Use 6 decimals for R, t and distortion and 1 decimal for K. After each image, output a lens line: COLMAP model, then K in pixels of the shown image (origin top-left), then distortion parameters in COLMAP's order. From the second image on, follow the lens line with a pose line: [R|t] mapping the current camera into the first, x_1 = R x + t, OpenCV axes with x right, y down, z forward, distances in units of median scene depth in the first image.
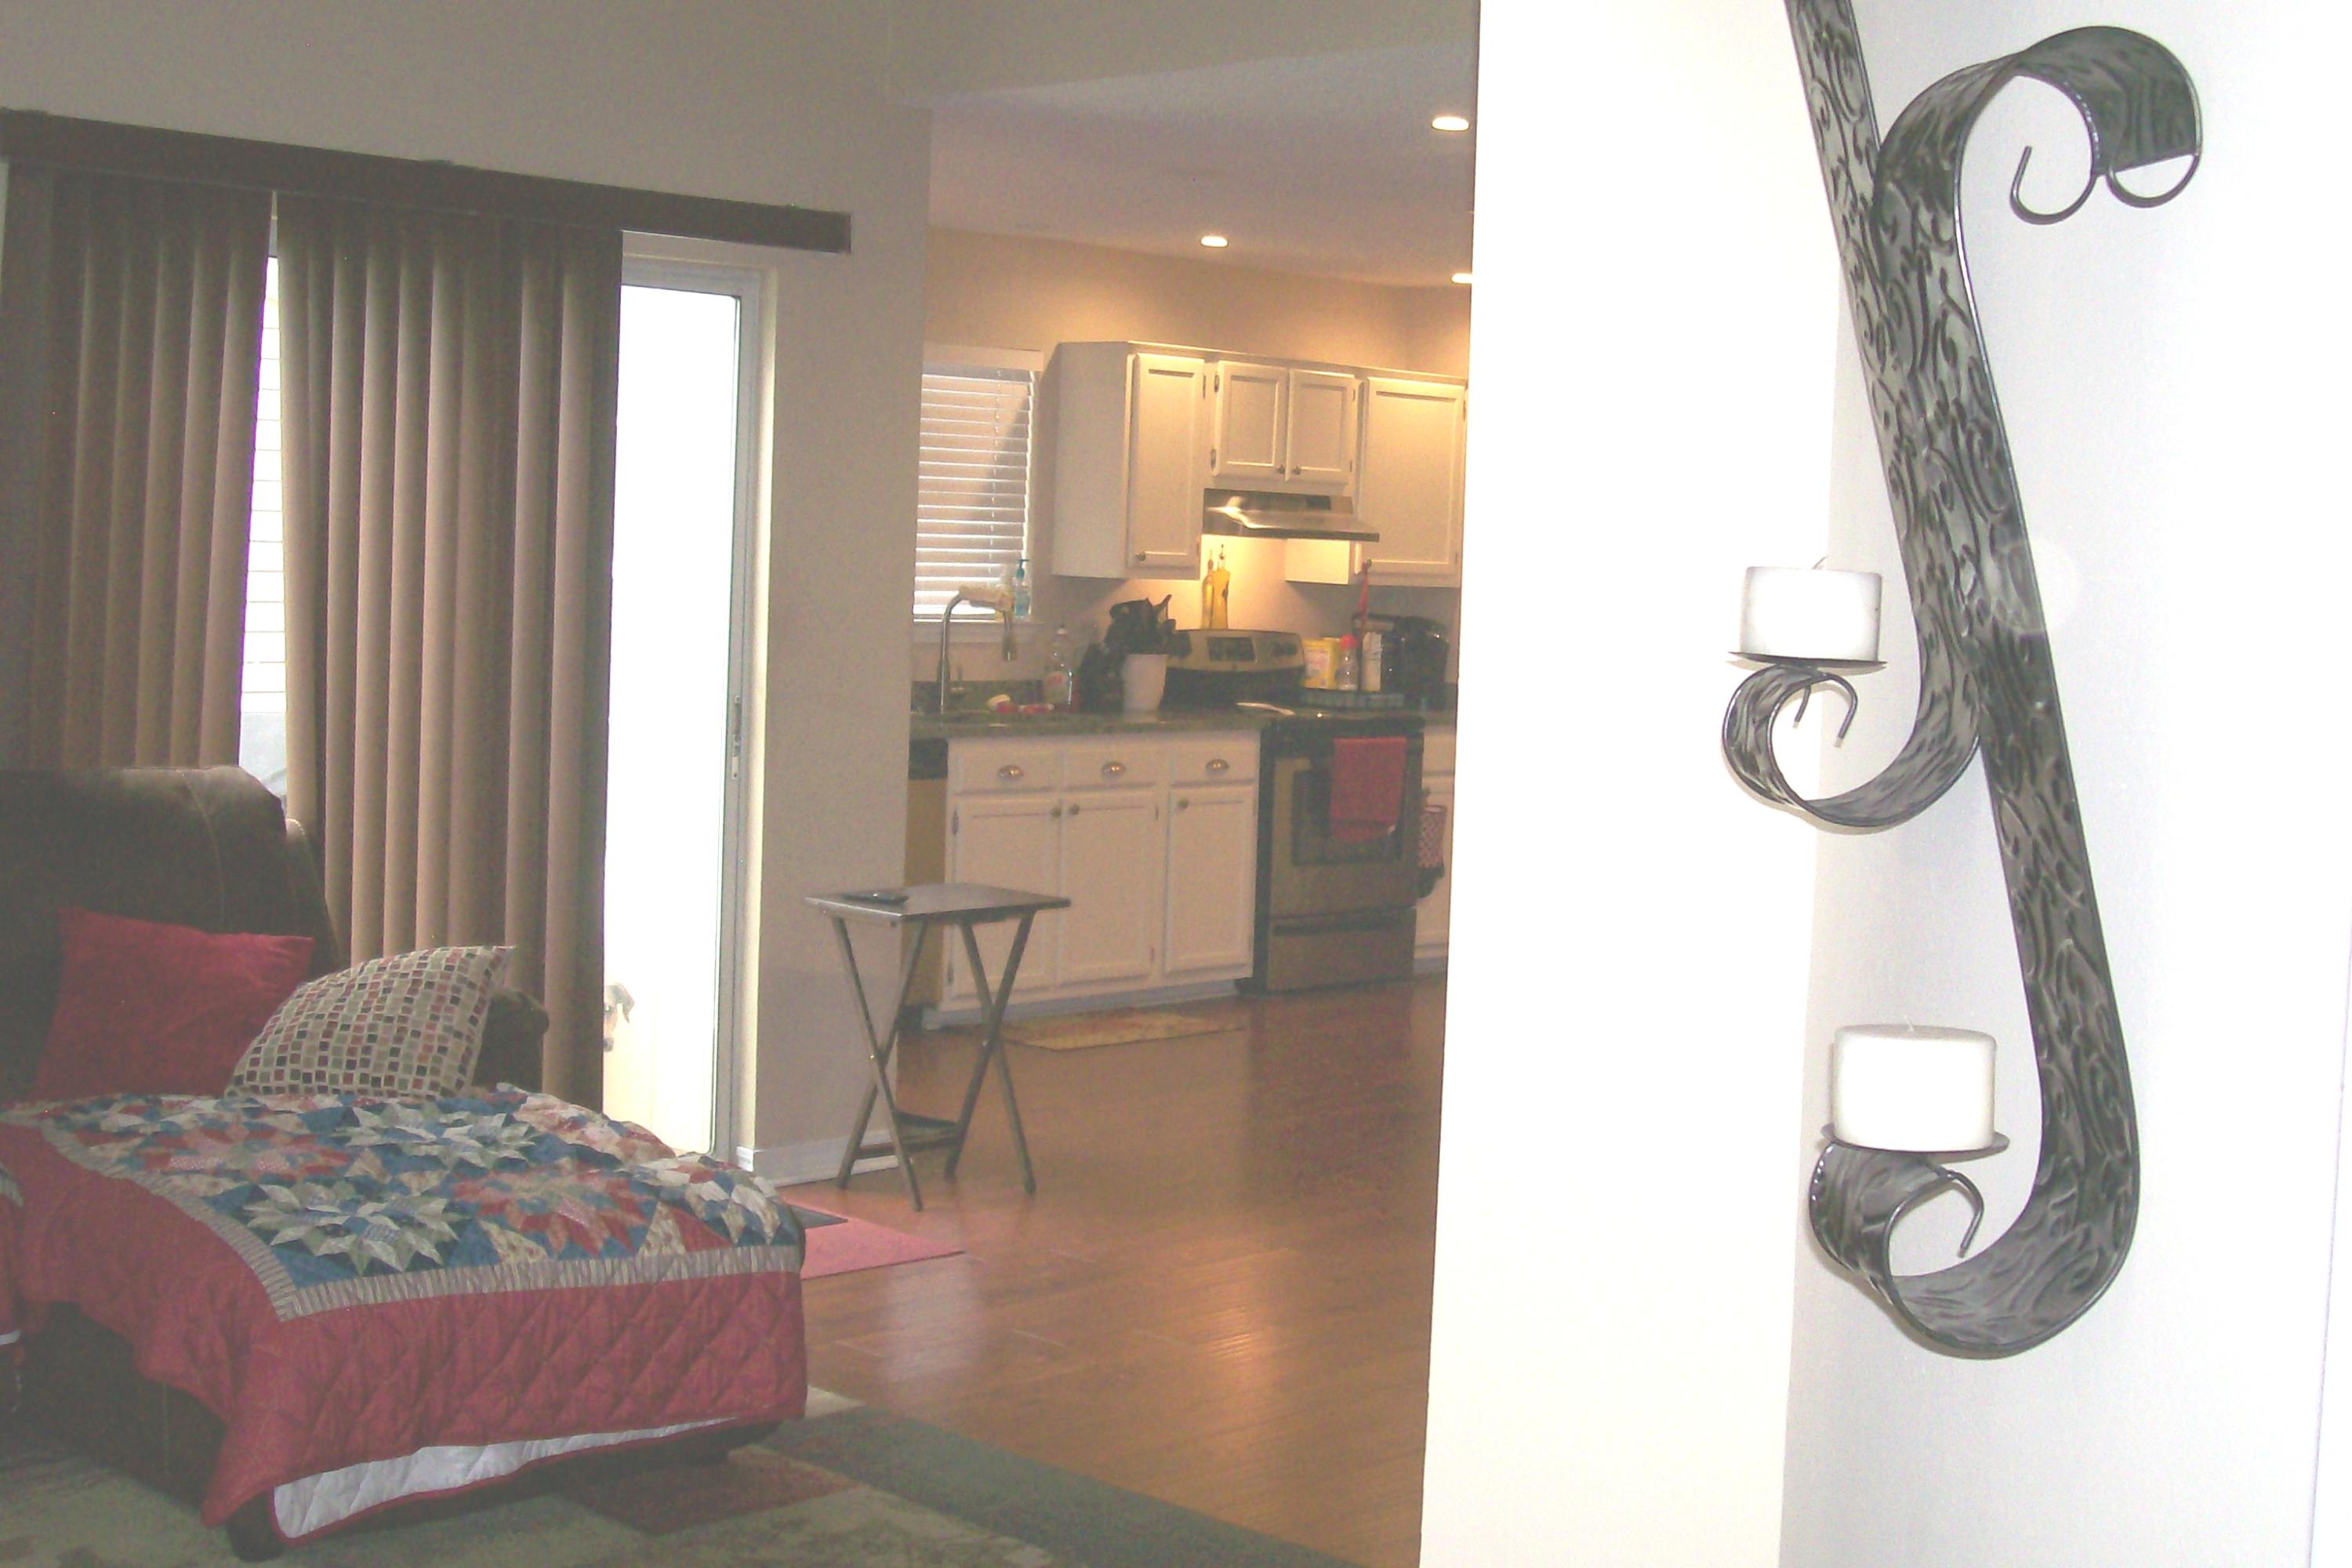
lens RADIAL K [[3287.9, 0, 1176.0], [0, 3287.9, 784.0], [0, 0, 1]] dist [-0.140509, 0.011435]
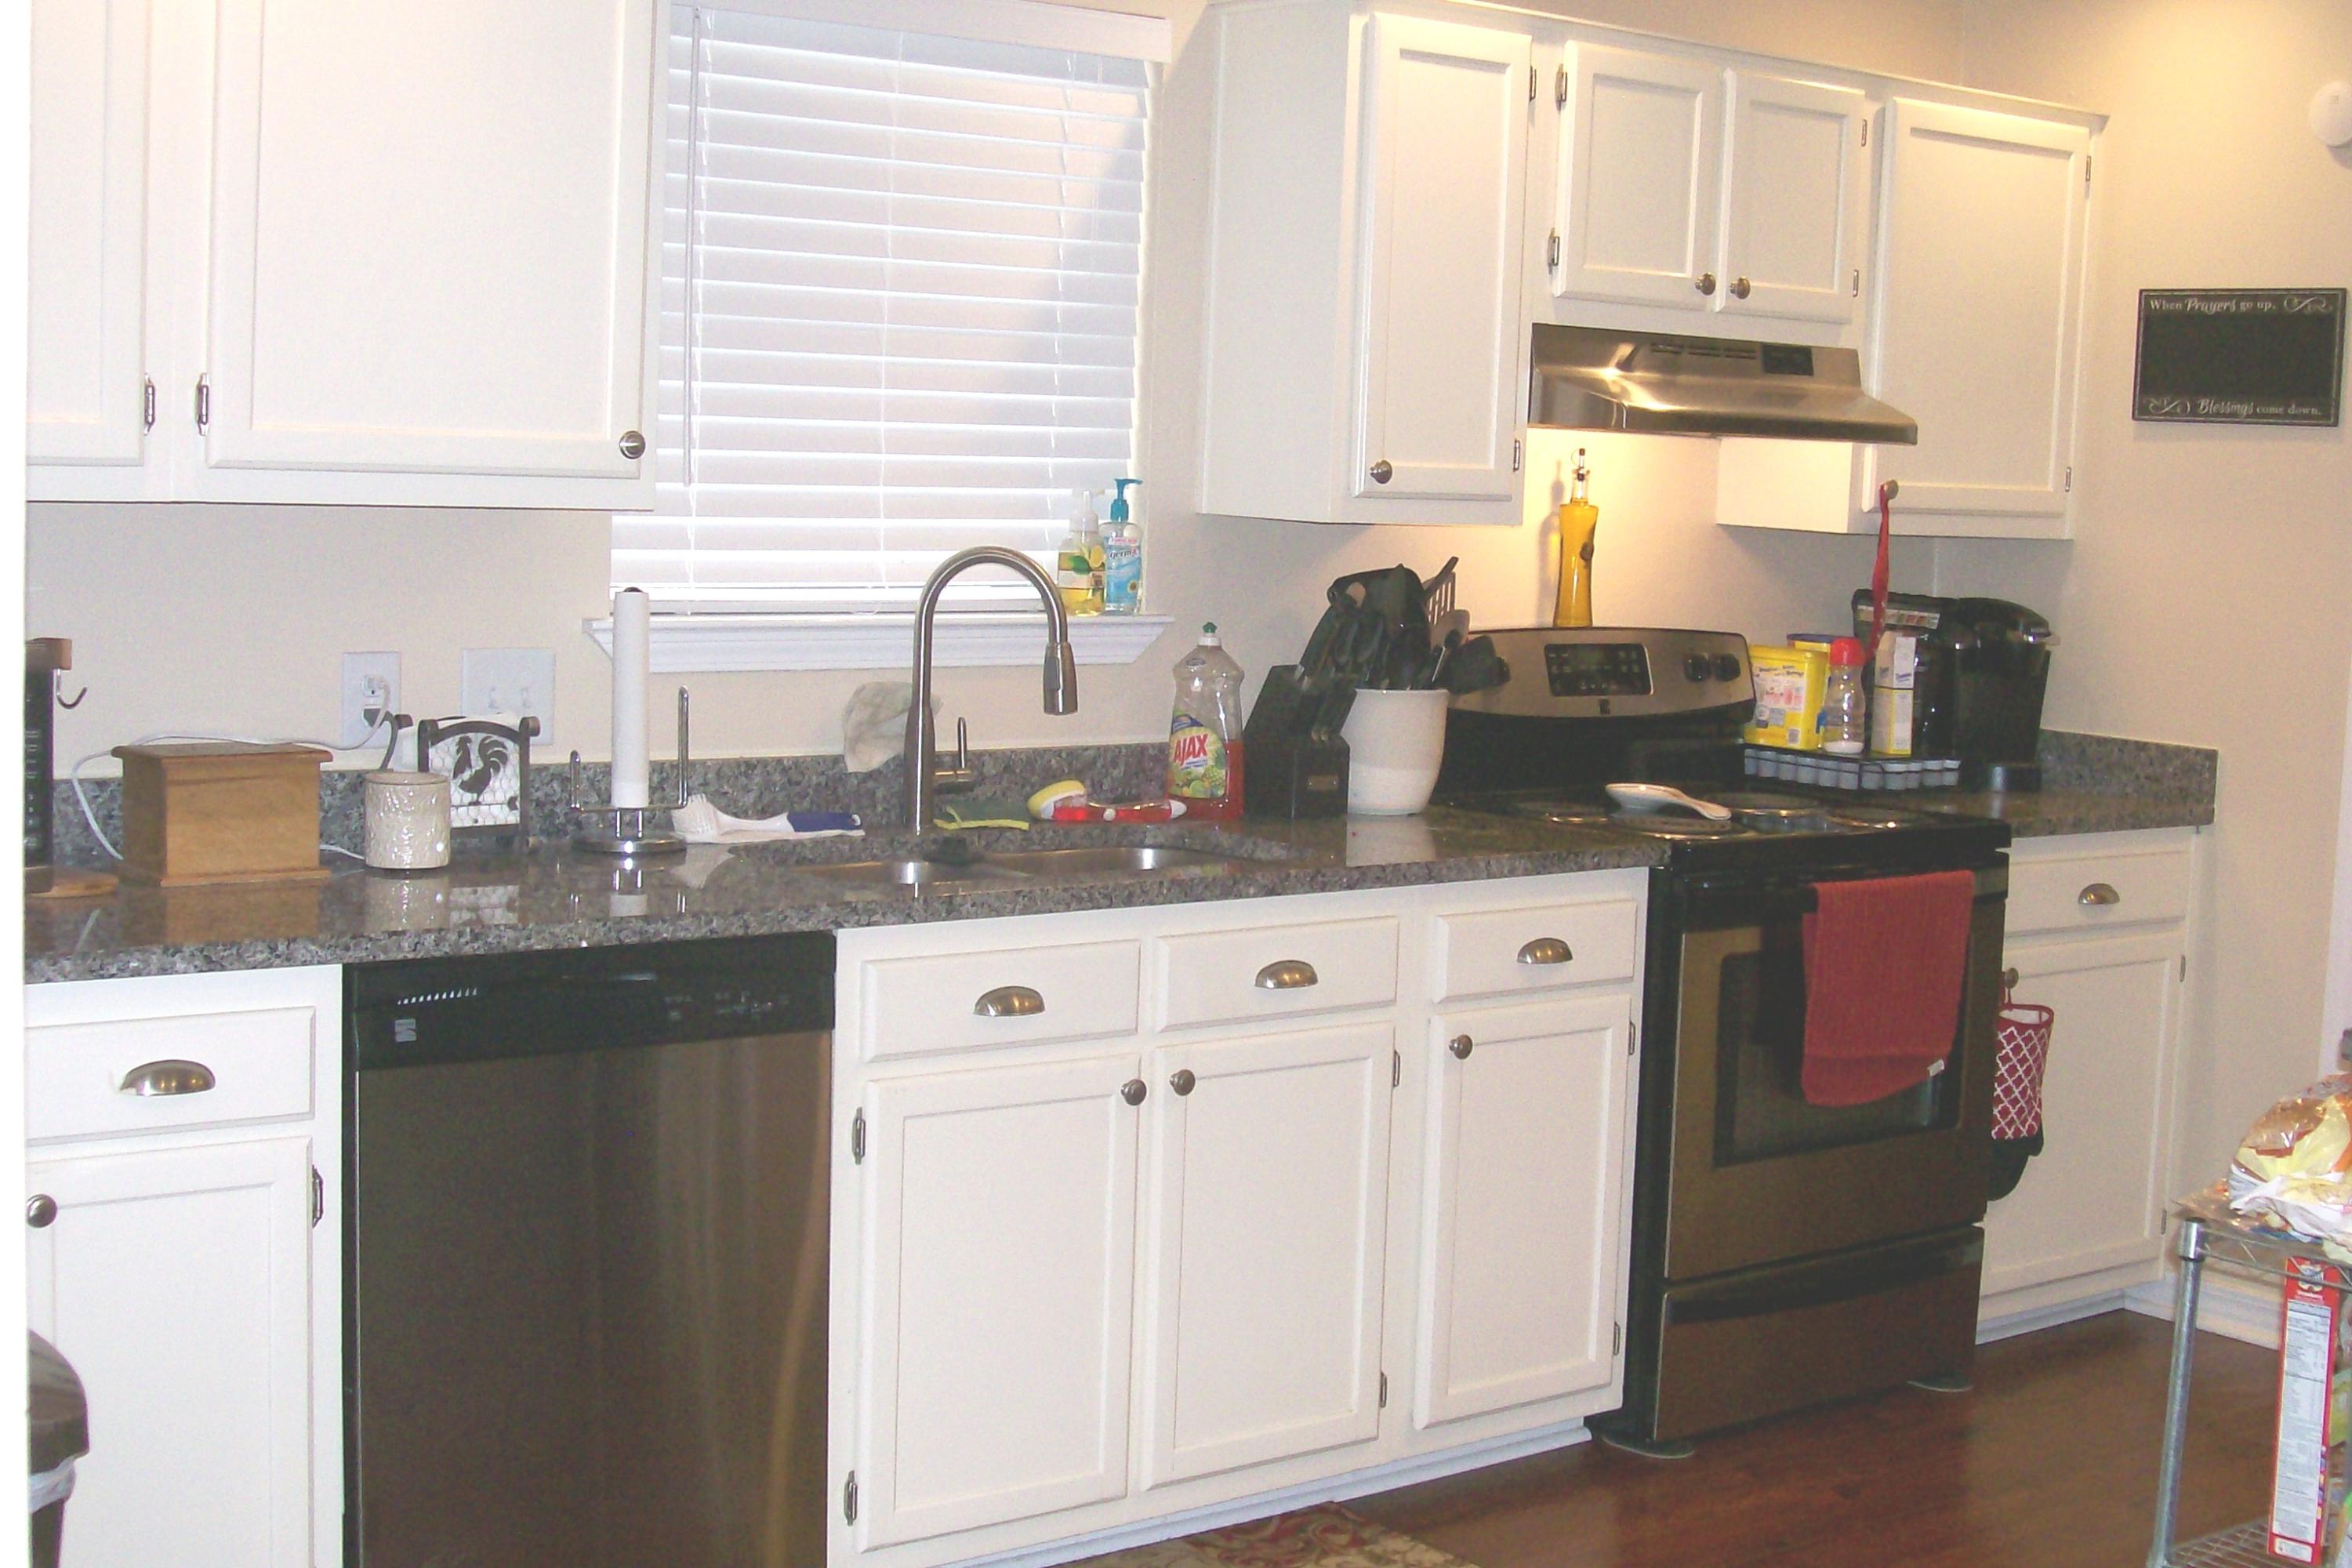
lens RADIAL K [[3287.9, 0, 1176.0], [0, 3287.9, 784.0], [0, 0, 1]] dist [-0.140509, 0.011435]
pose [[0.990064, 0.012279, -0.140081, 0.023493], [-0.009042, 0.999678, 0.023728, -0.035937], [0.140327, -0.022225, 0.989856, 0.533299]]
